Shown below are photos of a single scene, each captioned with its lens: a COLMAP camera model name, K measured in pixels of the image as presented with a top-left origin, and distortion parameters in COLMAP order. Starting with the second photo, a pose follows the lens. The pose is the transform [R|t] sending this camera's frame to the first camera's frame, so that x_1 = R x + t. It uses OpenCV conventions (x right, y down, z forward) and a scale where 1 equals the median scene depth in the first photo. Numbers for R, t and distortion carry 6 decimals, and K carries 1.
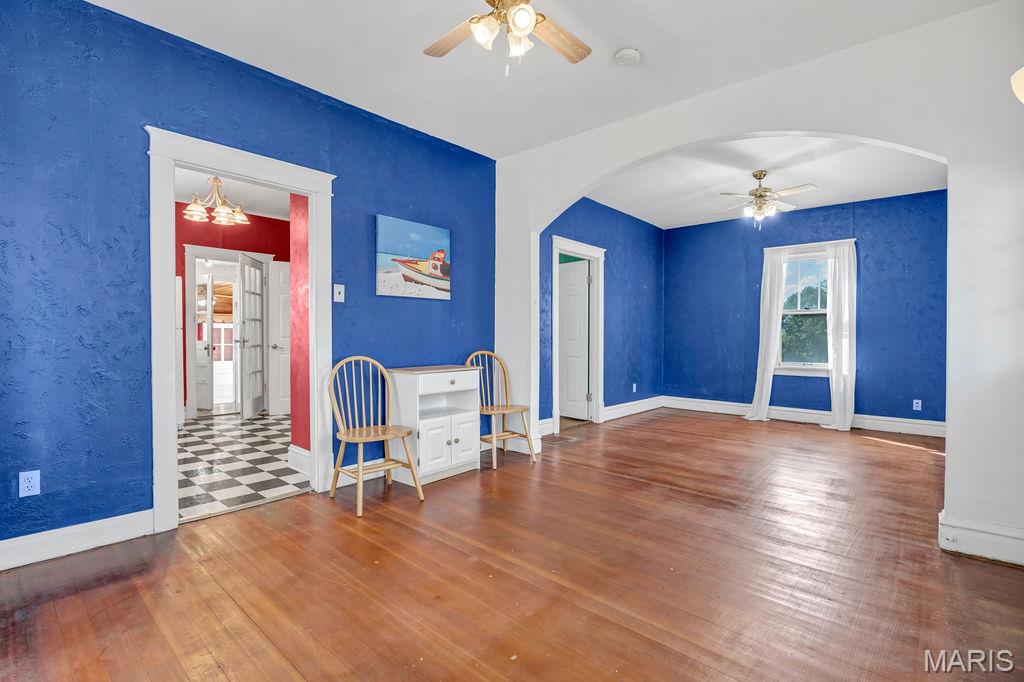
lens RADIAL K [[462.4, 0, 512.0], [0, 462.4, 341.0], [0, 0, 1]] dist [-0.002598, -0.001493]
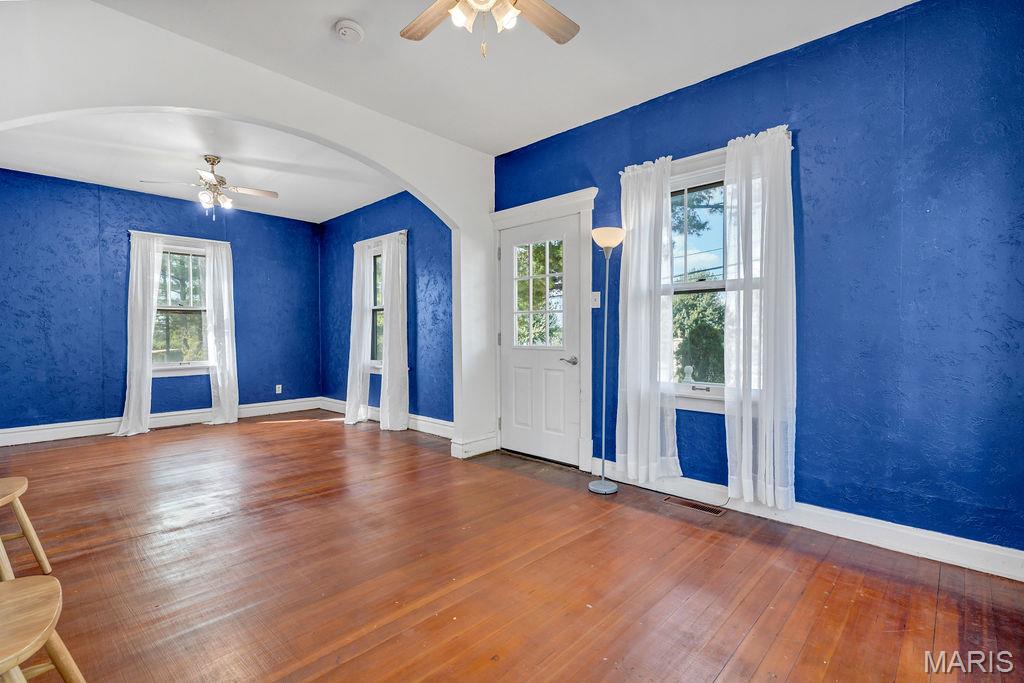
lens RADIAL K [[468.7, 0, 513.3], [0, 468.7, 335.3], [0, 0, 1]] dist [-0.000296, -0.000008]
pose [[0.040849, -0.008794, 0.999127, -0.325335], [0.014723, 0.999858, 0.008198, -0.005488], [-0.999057, 0.014375, 0.040972, 0.308938]]
